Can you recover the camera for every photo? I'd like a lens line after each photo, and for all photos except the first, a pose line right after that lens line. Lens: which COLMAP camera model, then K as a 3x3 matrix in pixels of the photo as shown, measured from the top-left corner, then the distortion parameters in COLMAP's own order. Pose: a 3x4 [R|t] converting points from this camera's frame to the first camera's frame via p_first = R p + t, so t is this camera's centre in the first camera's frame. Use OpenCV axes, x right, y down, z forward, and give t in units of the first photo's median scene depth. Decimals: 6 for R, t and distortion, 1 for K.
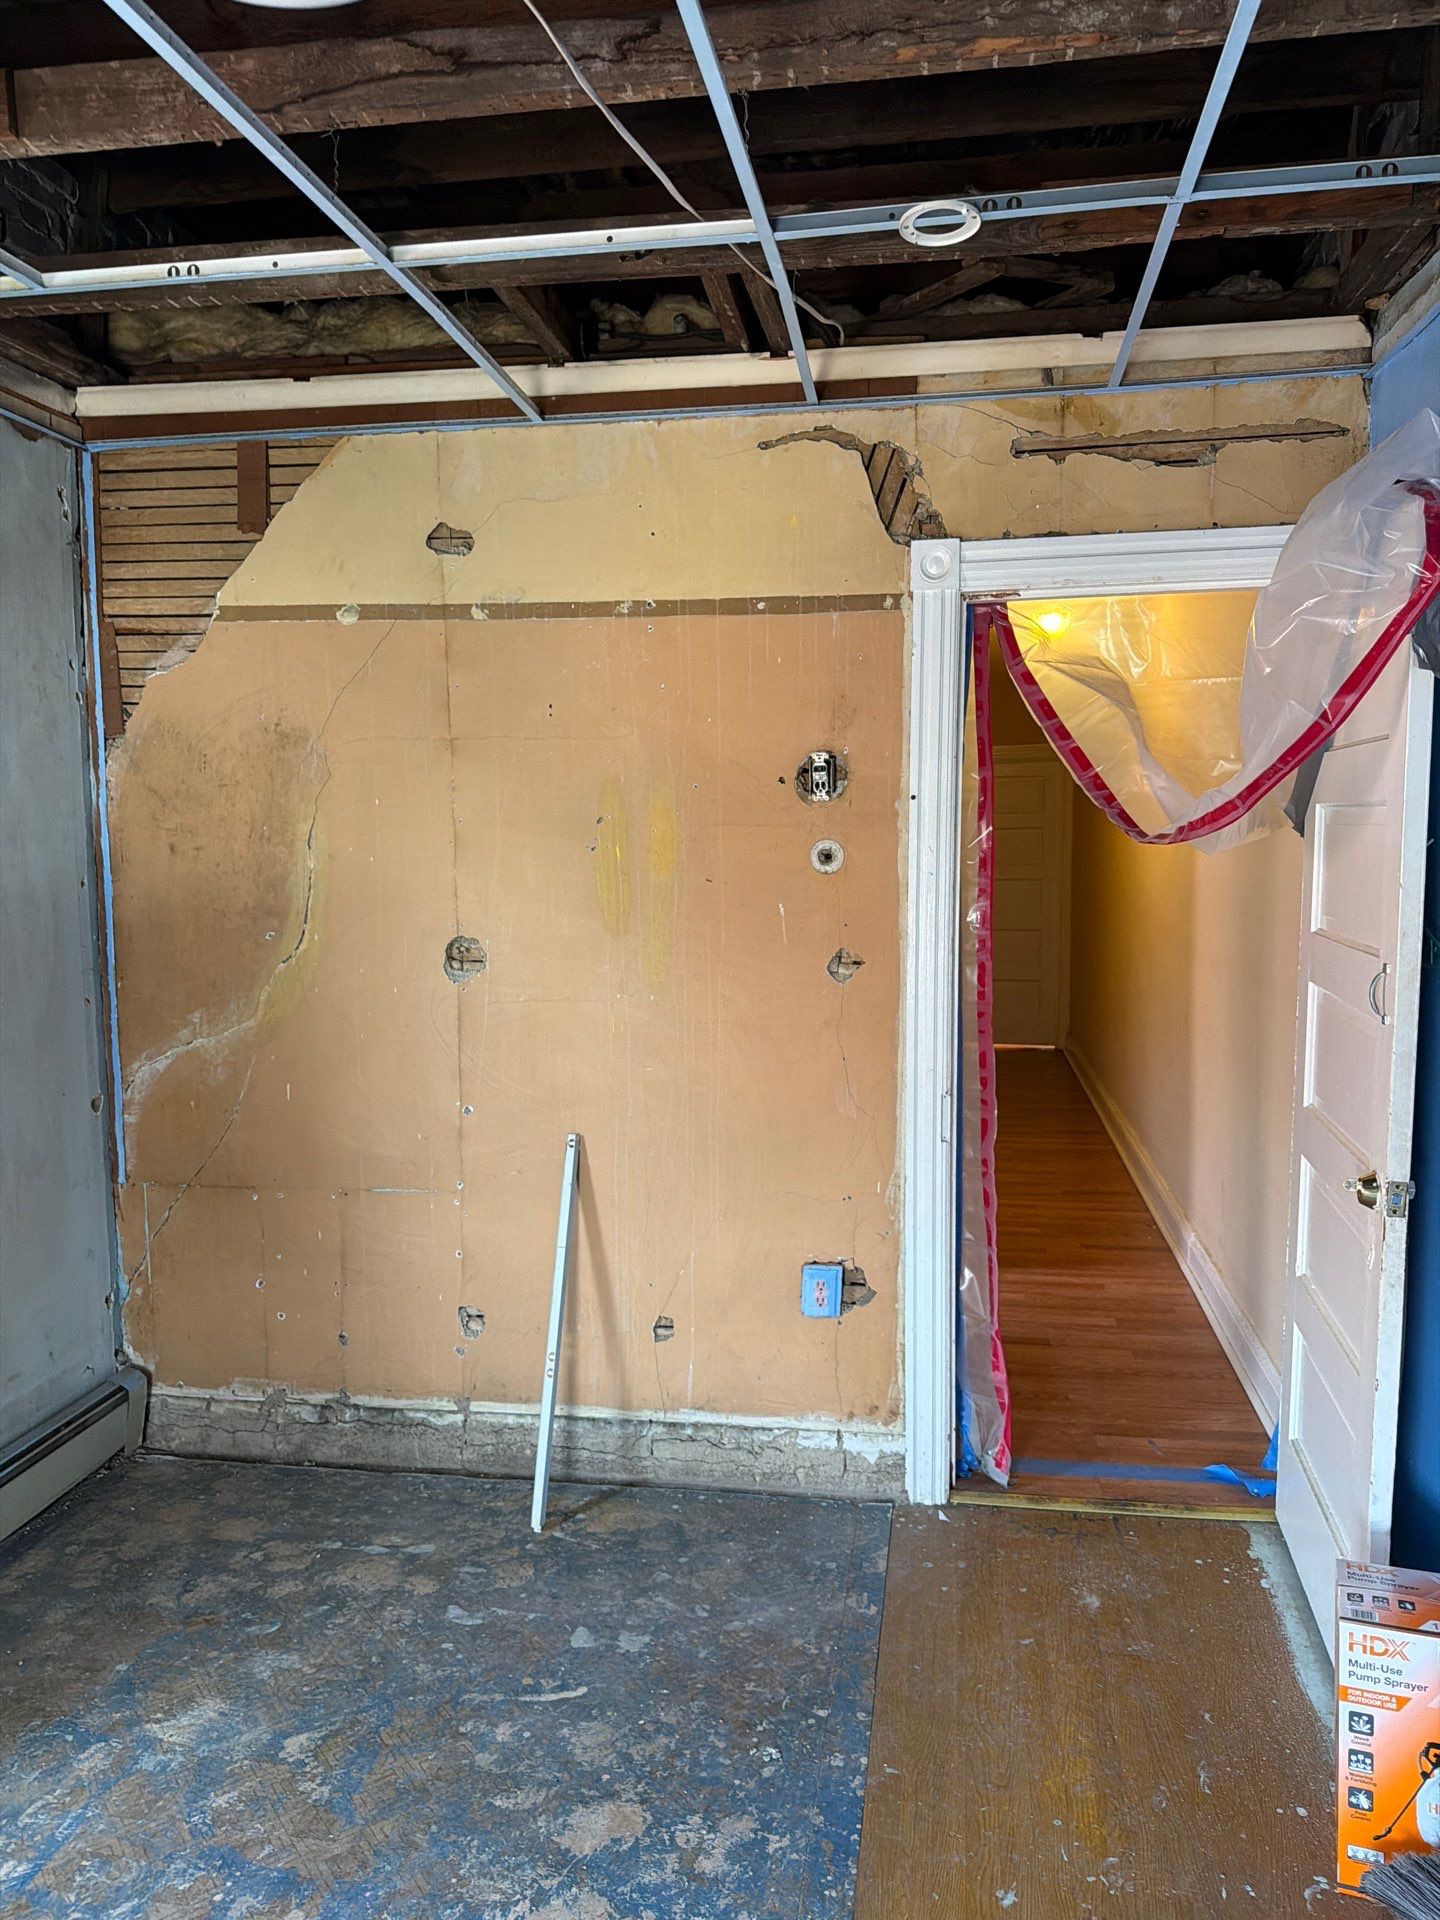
lens RADIAL K [[1364.0, 0, 727.9], [0, 1364.0, 968.0], [0, 0, 1]] dist [0.060678, -0.070143]
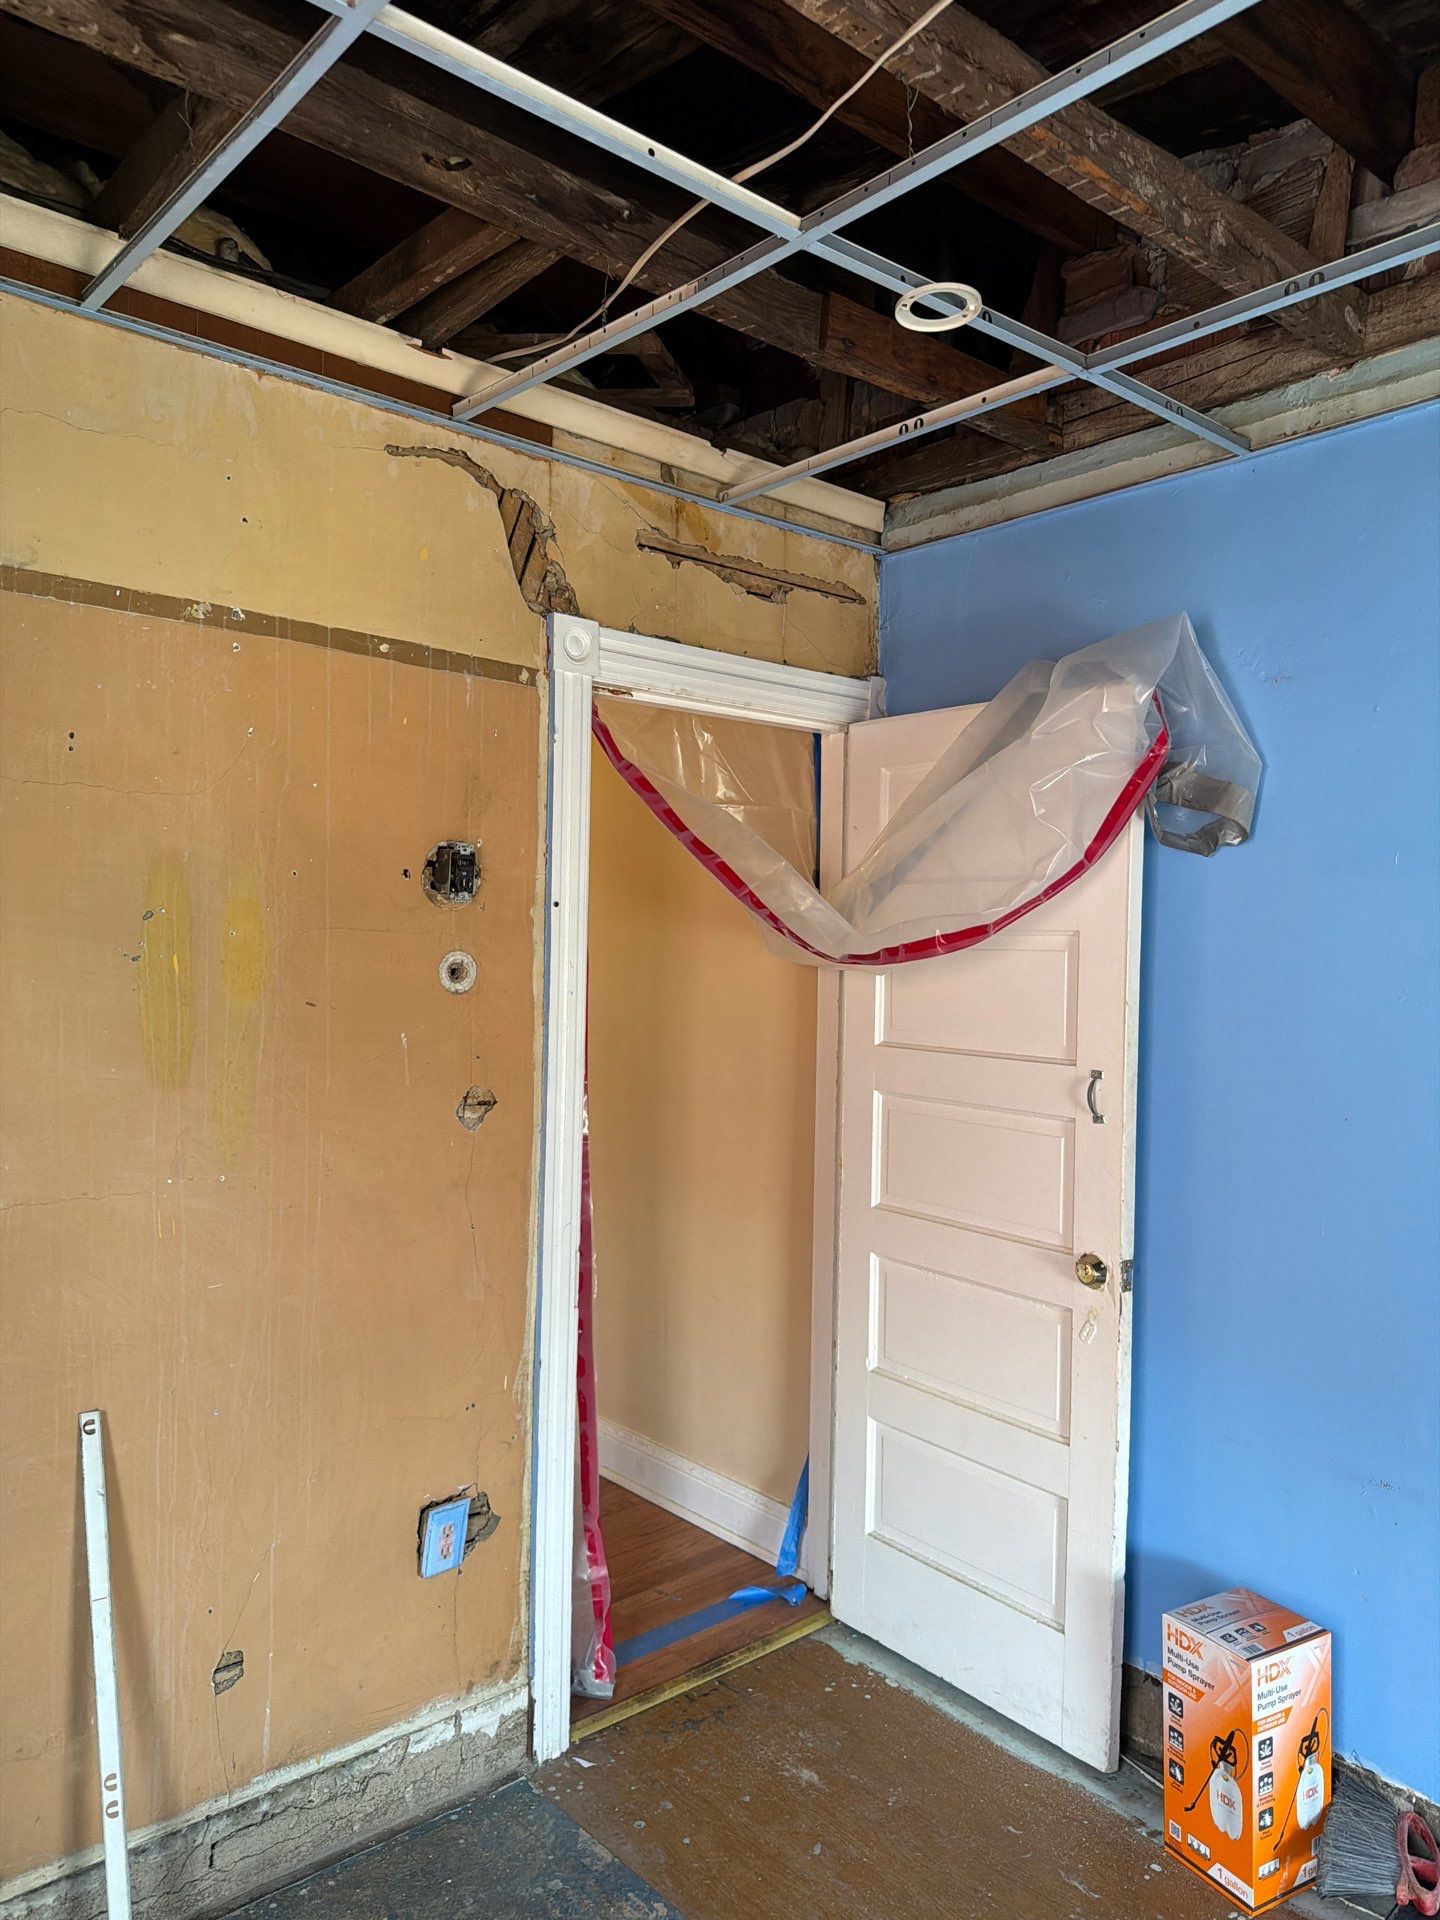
lens RADIAL K [[1364.0, 0, 714.9], [0, 1364.0, 967.8], [0, 0, 1]] dist [0.060678, -0.070143]
pose [[0.632874, 0.007505, 0.774219, -0.428356], [0.056019, 0.996888, -0.055456, -0.030476], [-0.772226, 0.078467, 0.630484, 0.358654]]
